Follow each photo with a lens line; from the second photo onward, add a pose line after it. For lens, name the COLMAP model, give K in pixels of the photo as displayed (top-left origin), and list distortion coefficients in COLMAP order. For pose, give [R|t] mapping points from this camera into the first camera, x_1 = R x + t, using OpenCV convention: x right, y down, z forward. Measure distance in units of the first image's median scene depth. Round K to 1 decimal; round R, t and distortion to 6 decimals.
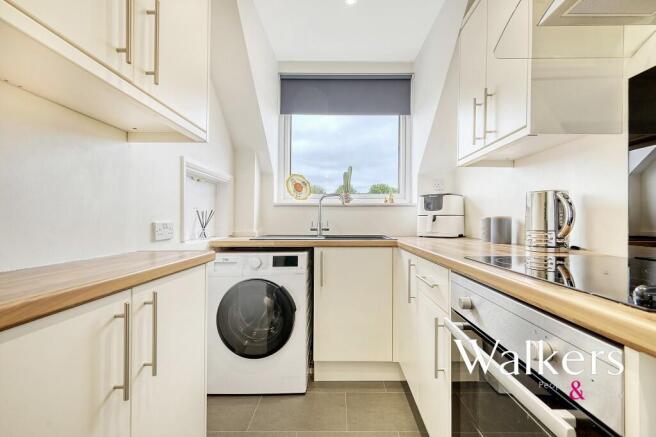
lens RADIAL K [[285.1, 0, 317.2], [0, 285.1, 215.1], [0, 0, 1]] dist [-0.001067, -0.000147]
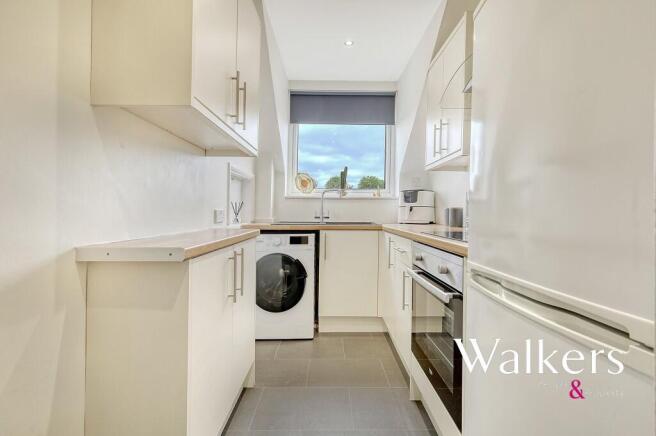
lens RADIAL K [[285.1, 0, 328.4], [0, 285.1, 216.7], [0, 0, 1]] dist [-0.001067, -0.000147]
pose [[0.997250, 0.001720, 0.074090, -0.065289], [-0.004202, 0.999435, 0.033355, 0.006018], [-0.073991, -0.033575, 0.996694, -0.300371]]
